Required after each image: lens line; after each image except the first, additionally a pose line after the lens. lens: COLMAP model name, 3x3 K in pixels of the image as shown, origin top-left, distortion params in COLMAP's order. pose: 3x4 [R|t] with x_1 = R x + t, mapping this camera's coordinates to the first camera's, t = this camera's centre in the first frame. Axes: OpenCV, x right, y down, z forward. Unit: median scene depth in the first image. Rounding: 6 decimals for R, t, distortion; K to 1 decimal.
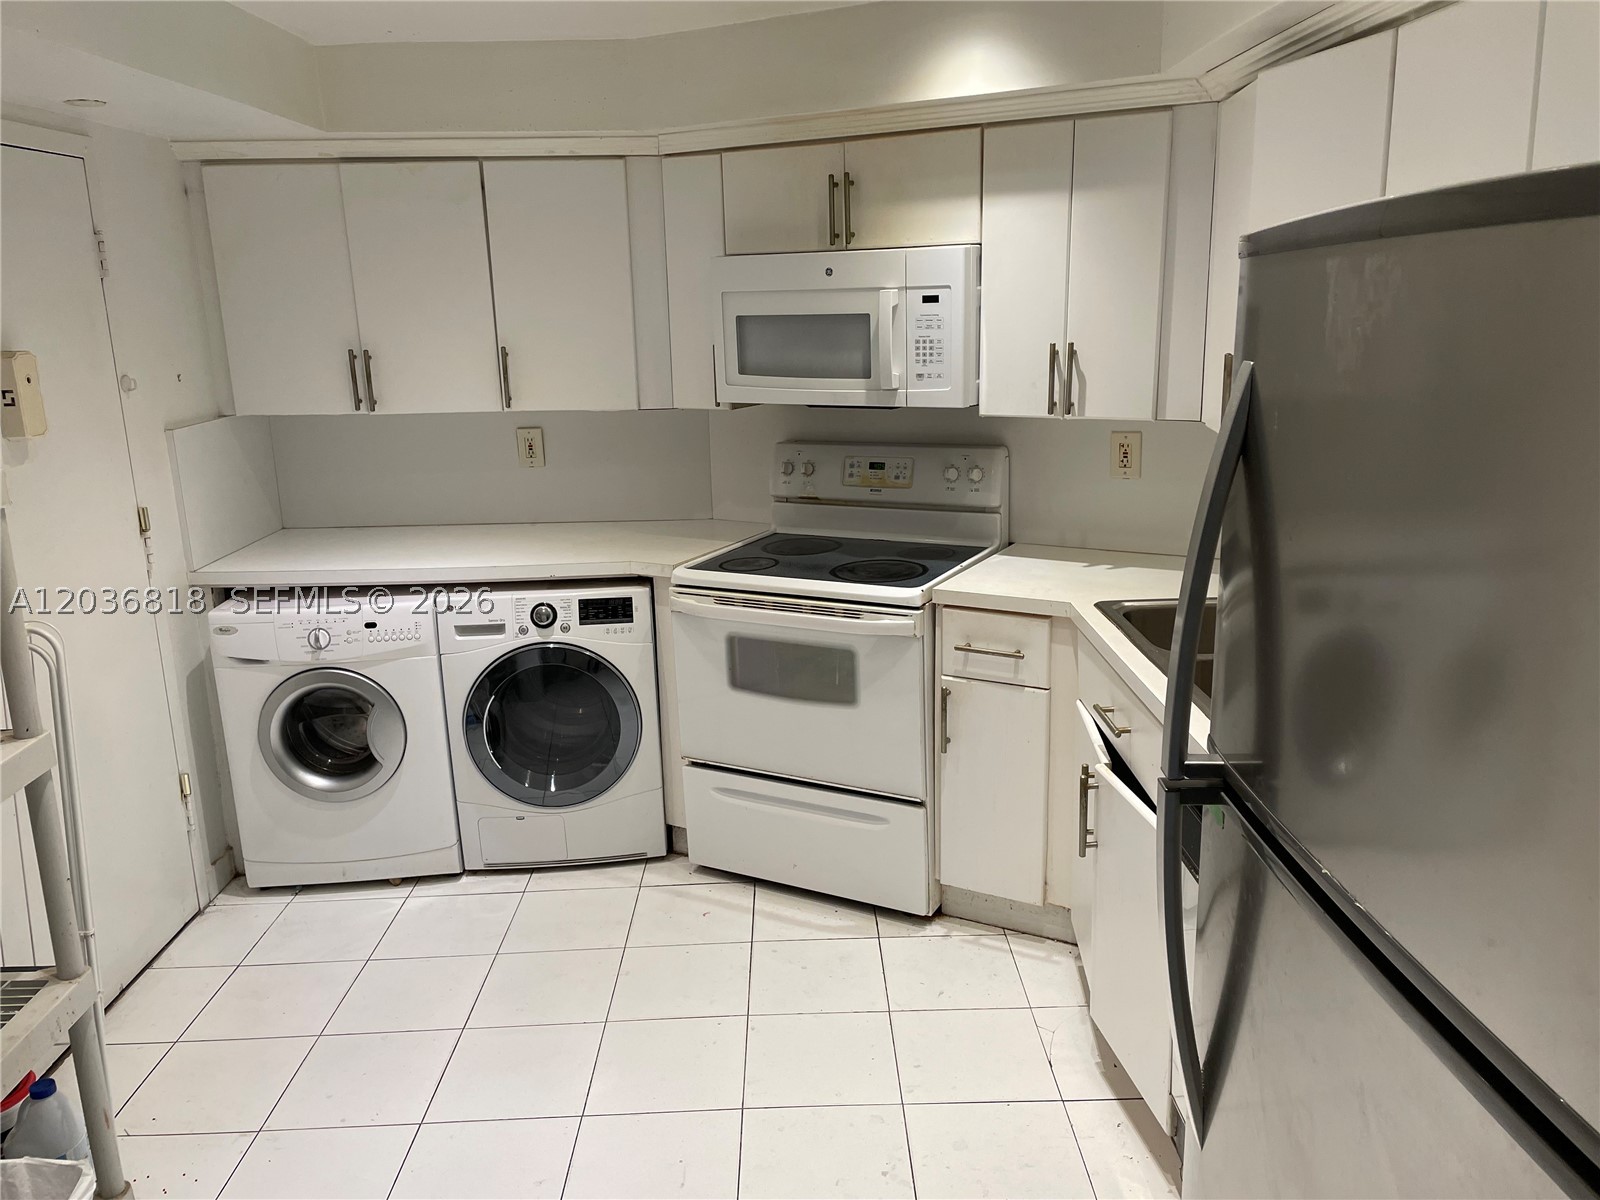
lens RADIAL K [[1211.9, 0, 799.0], [0, 1211.9, 593.5], [0, 0, 1]] dist [0.057707, -0.035835]
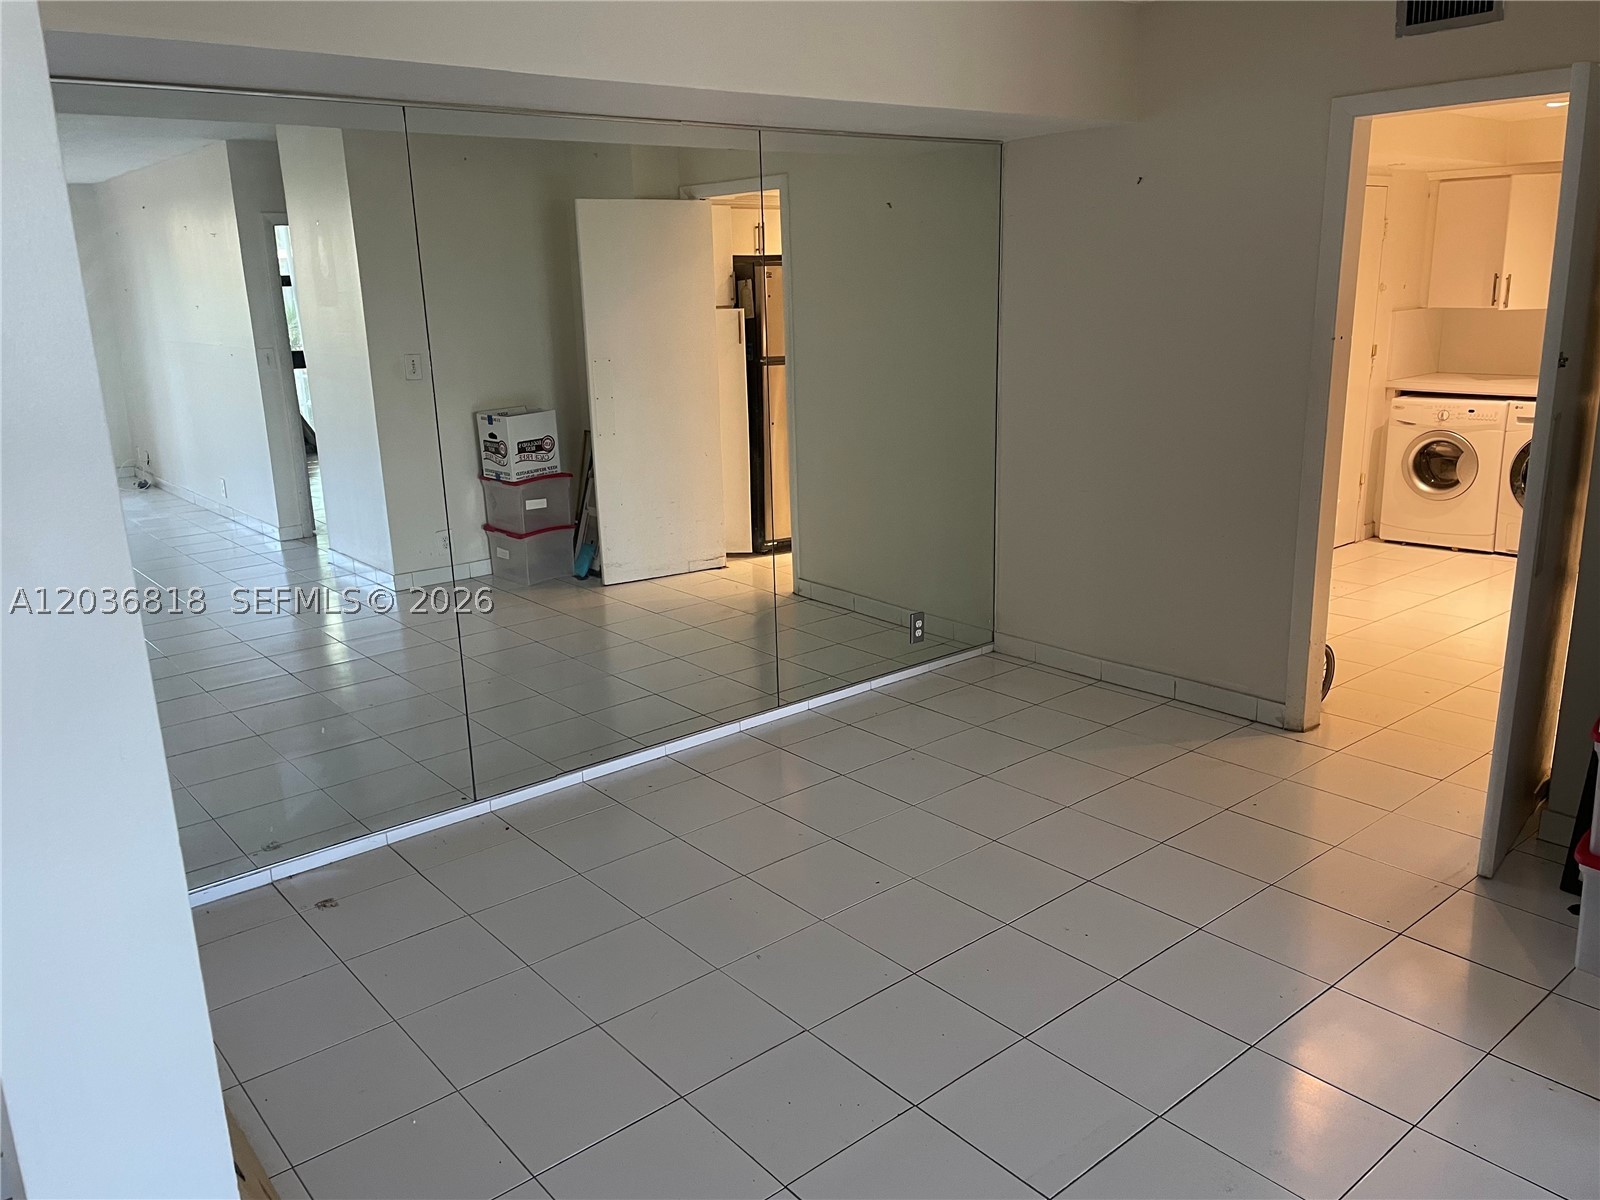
lens RADIAL K [[1211.9, 0, 800.6], [0, 1211.9, 593.4], [0, 0, 1]] dist [0.057707, -0.035835]
pose [[0.631137, 0.191521, -0.751655, 0.517287], [-0.166401, 0.979908, 0.109959, 0.274903], [0.757612, 0.055677, 0.650326, -1.105119]]
